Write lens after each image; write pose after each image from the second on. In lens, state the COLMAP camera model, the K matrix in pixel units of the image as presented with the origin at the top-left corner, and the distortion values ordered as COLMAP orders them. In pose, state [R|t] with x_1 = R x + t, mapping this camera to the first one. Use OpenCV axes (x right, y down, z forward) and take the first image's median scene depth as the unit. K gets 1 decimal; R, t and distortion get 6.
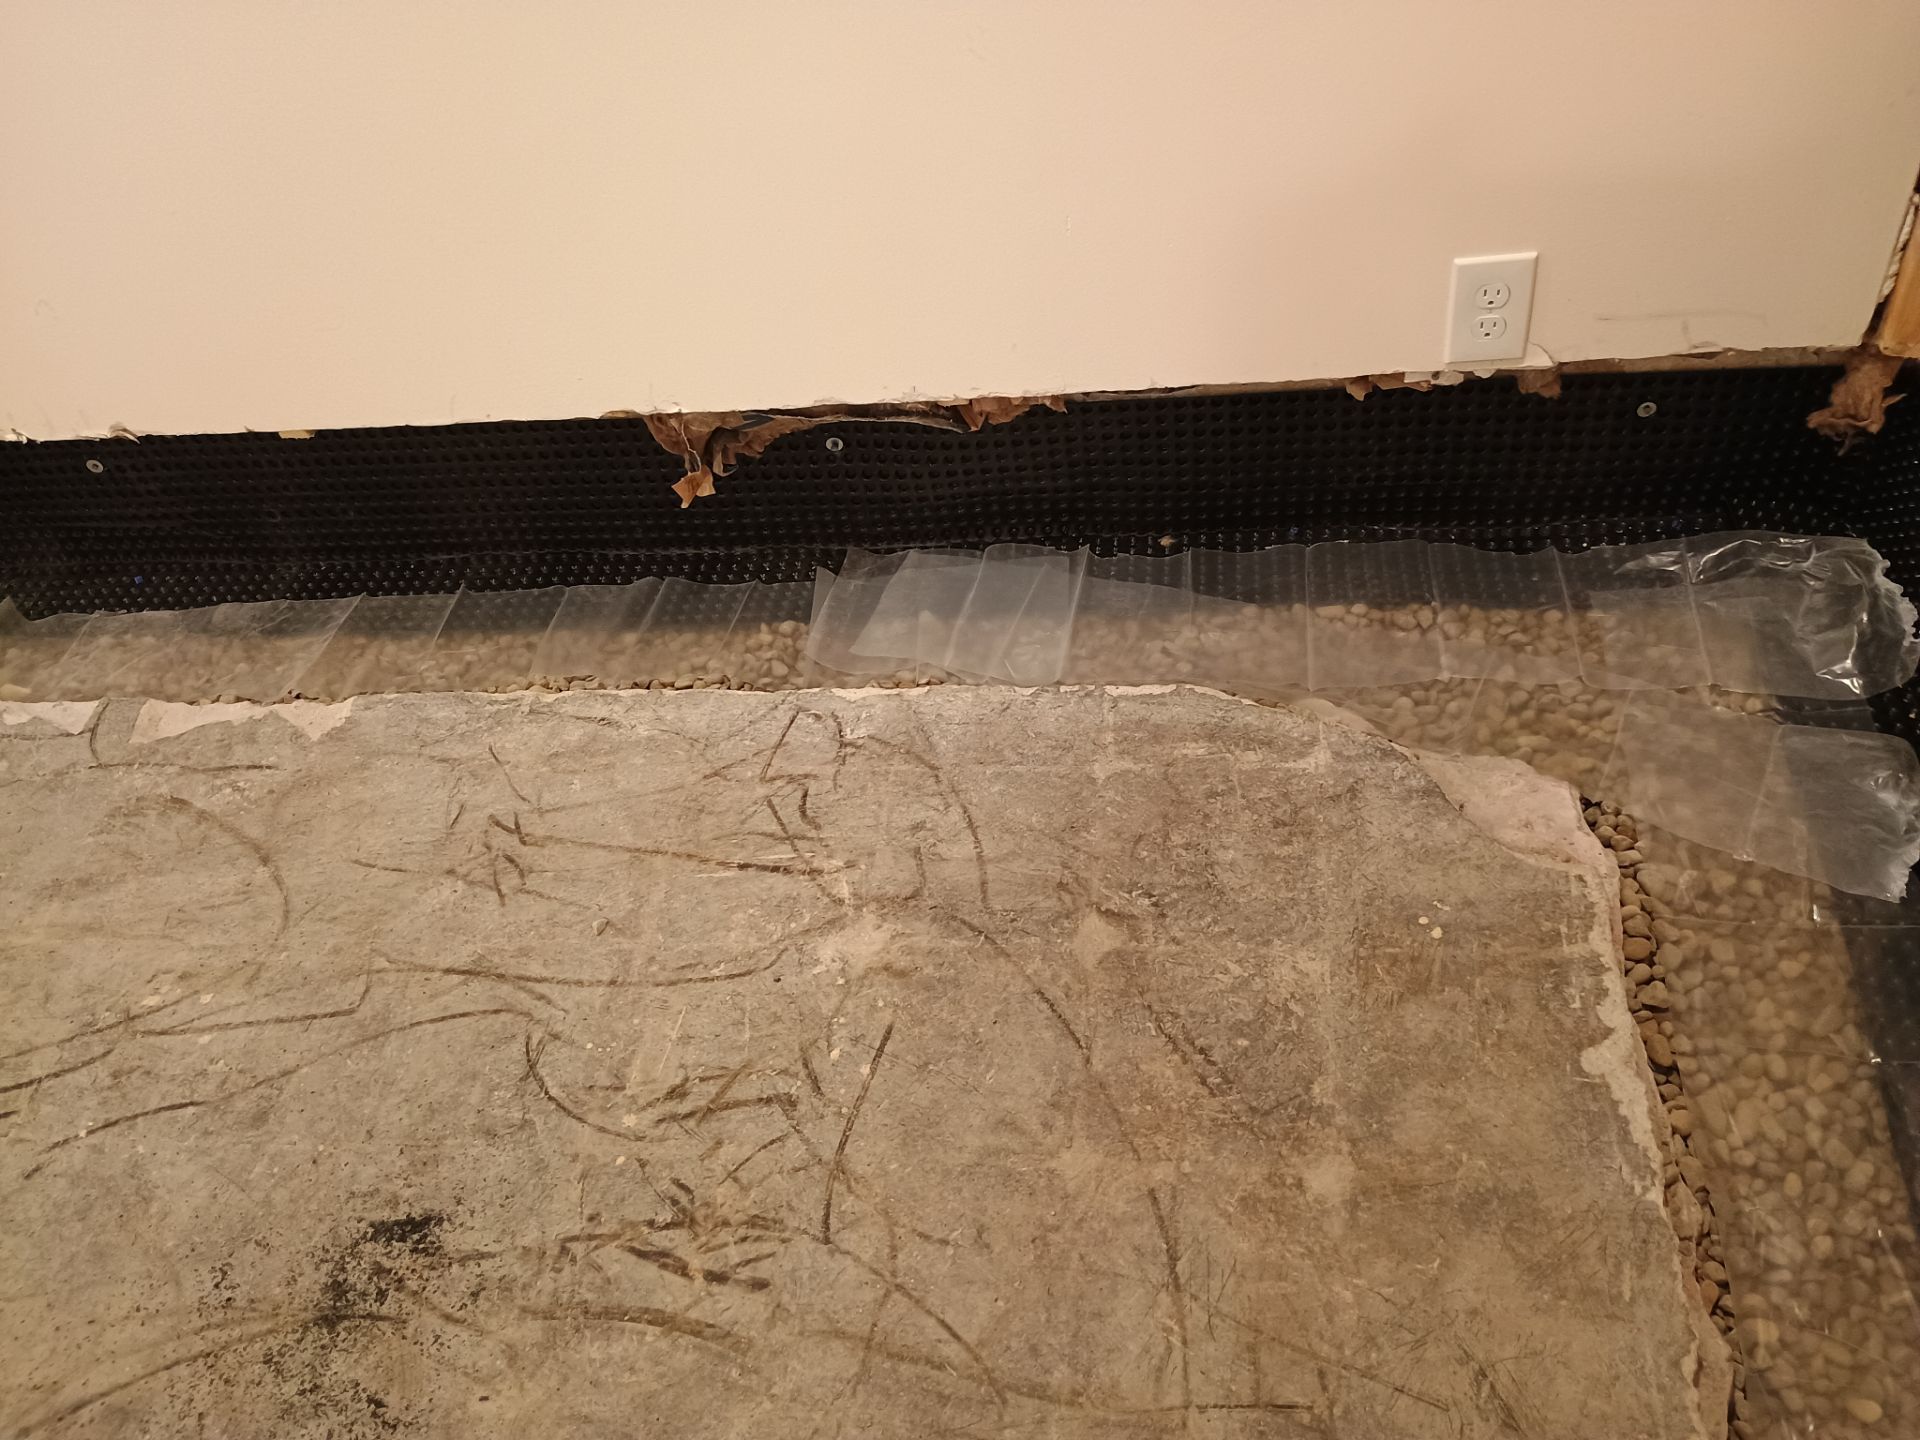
lens RADIAL K [[1645.6, 0, 974.1], [0, 1645.6, 732.0], [0, 0, 1]] dist [0.066502, -0.082464]
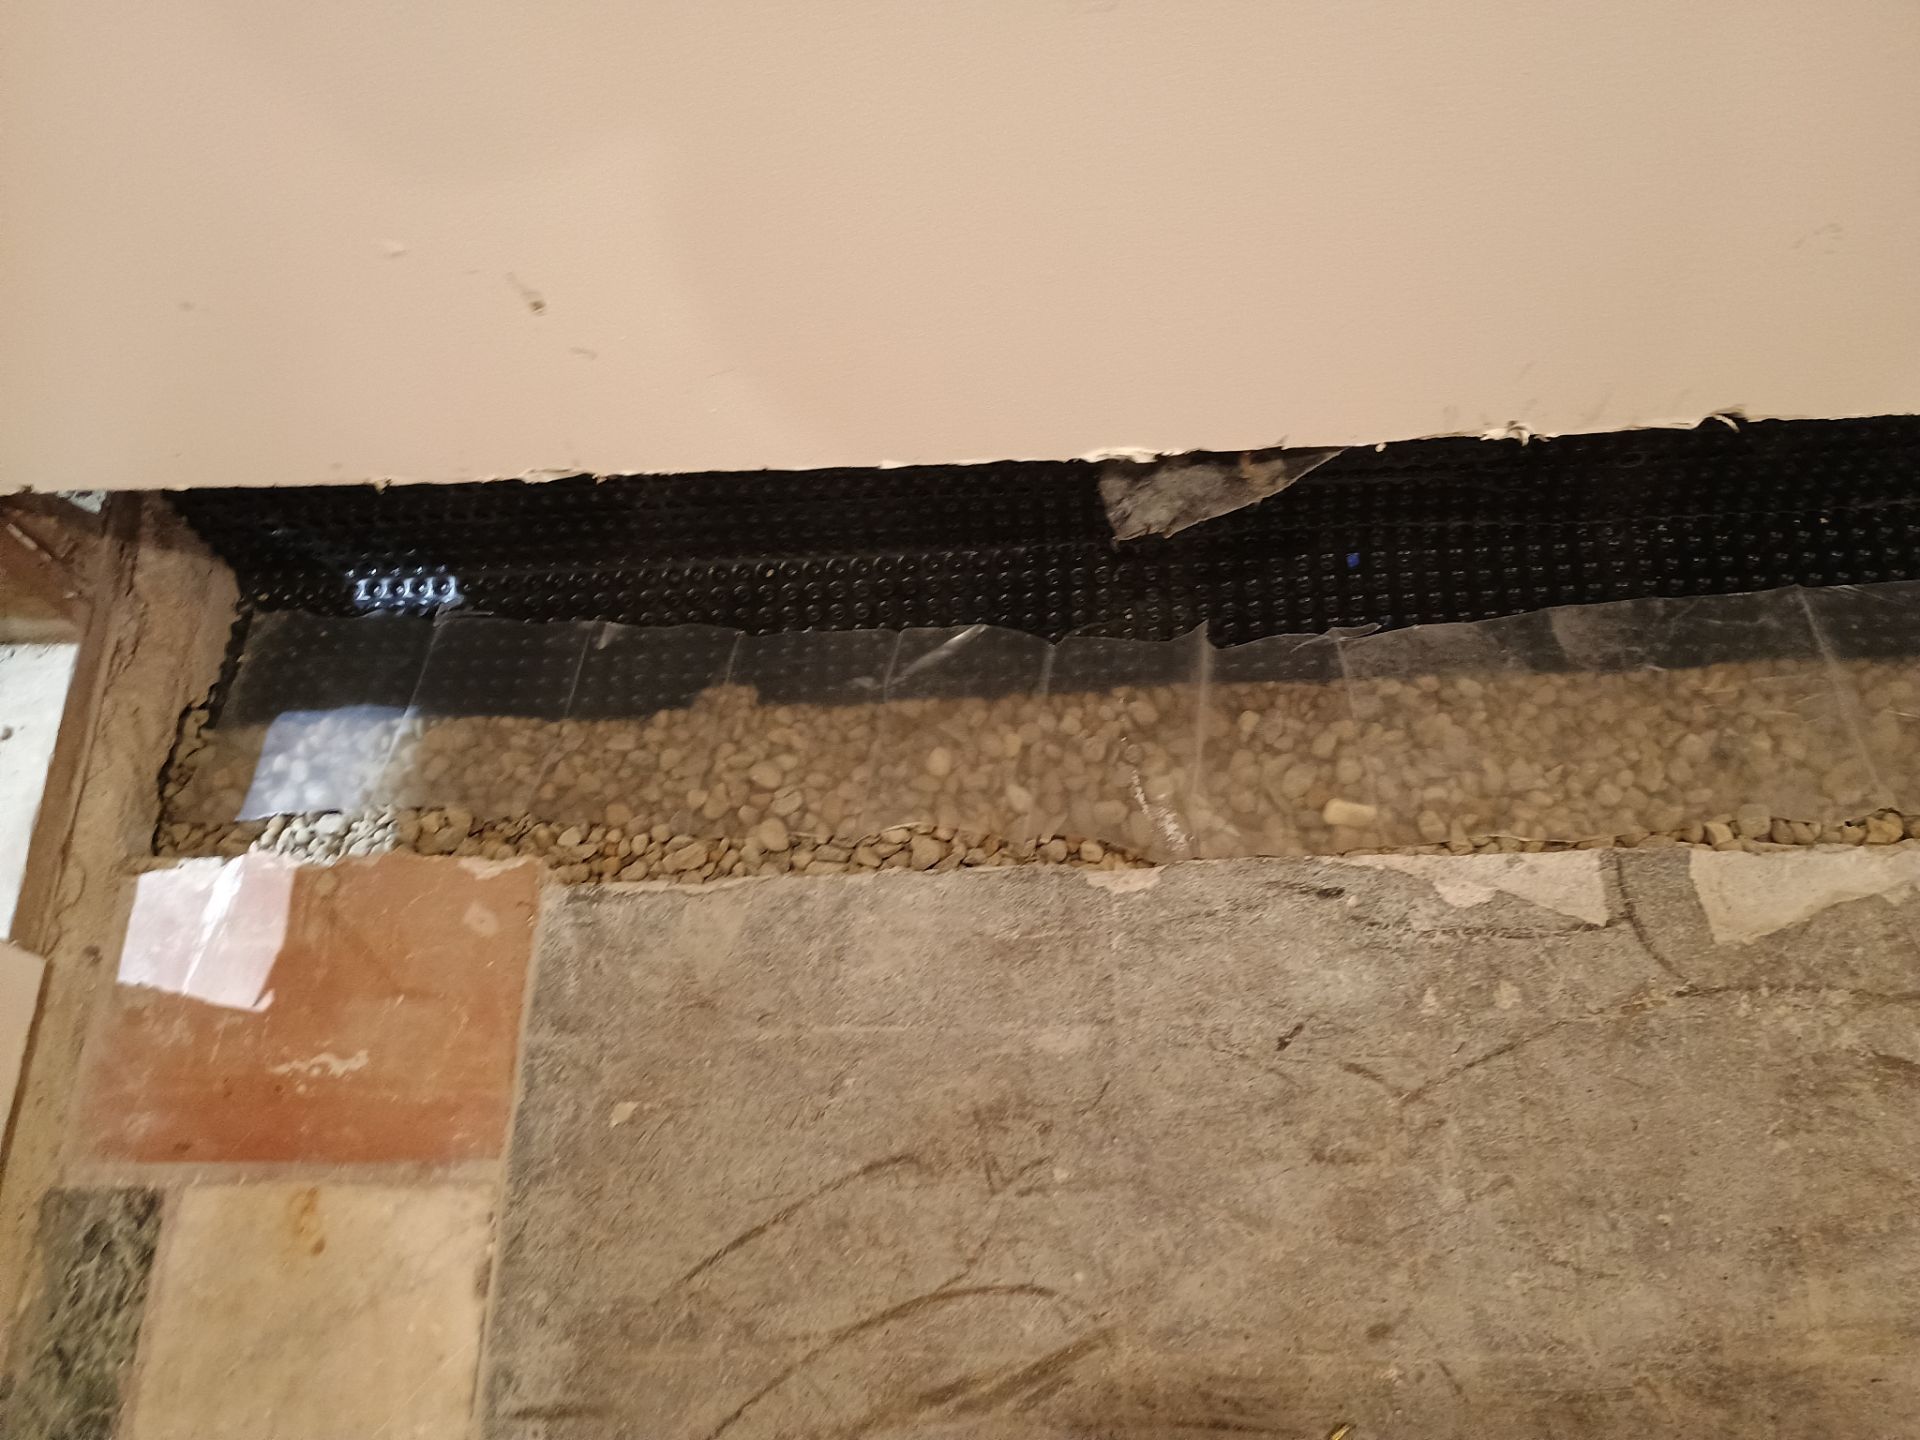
lens RADIAL K [[1645.6, 0, 966.6], [0, 1645.6, 738.2], [0, 0, 1]] dist [0.066502, -0.082464]
pose [[0.995541, -0.076475, 0.055215, -0.889055], [0.056878, 0.953689, 0.295368, -0.285287], [-0.075247, -0.290911, 0.953787, 0.510426]]
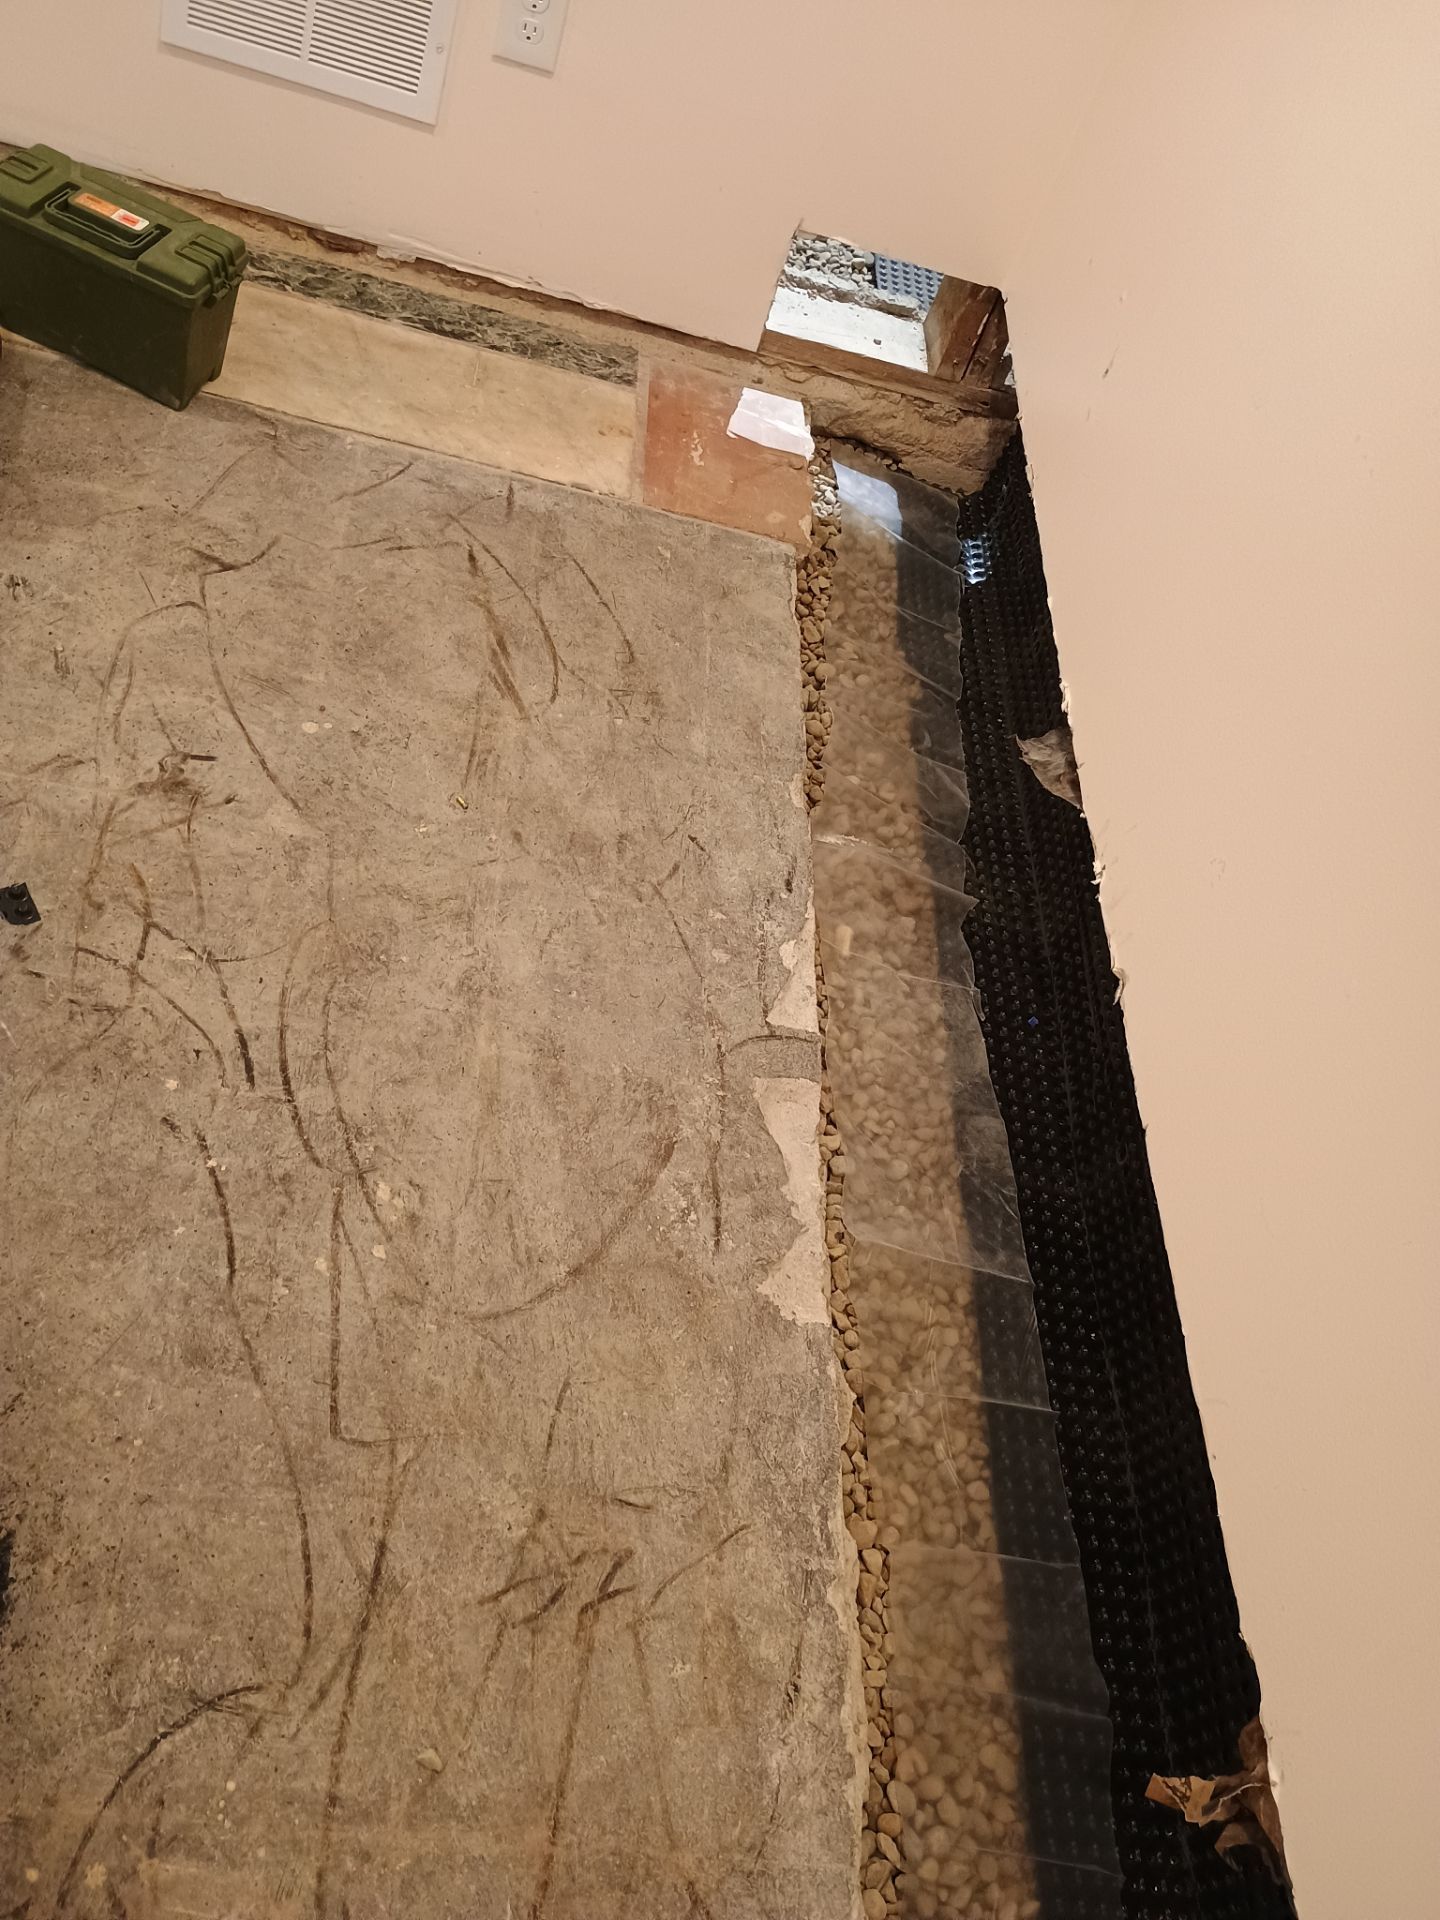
lens RADIAL K [[1645.6, 0, 714.2], [0, 1645.6, 967.5], [0, 0, 1]] dist [0.066502, -0.082464]
pose [[0.055583, 0.870080, -0.489767, -0.157160], [-0.911889, 0.244021, 0.330018, -0.295319], [0.406656, 0.428270, 0.806980, 0.311086]]
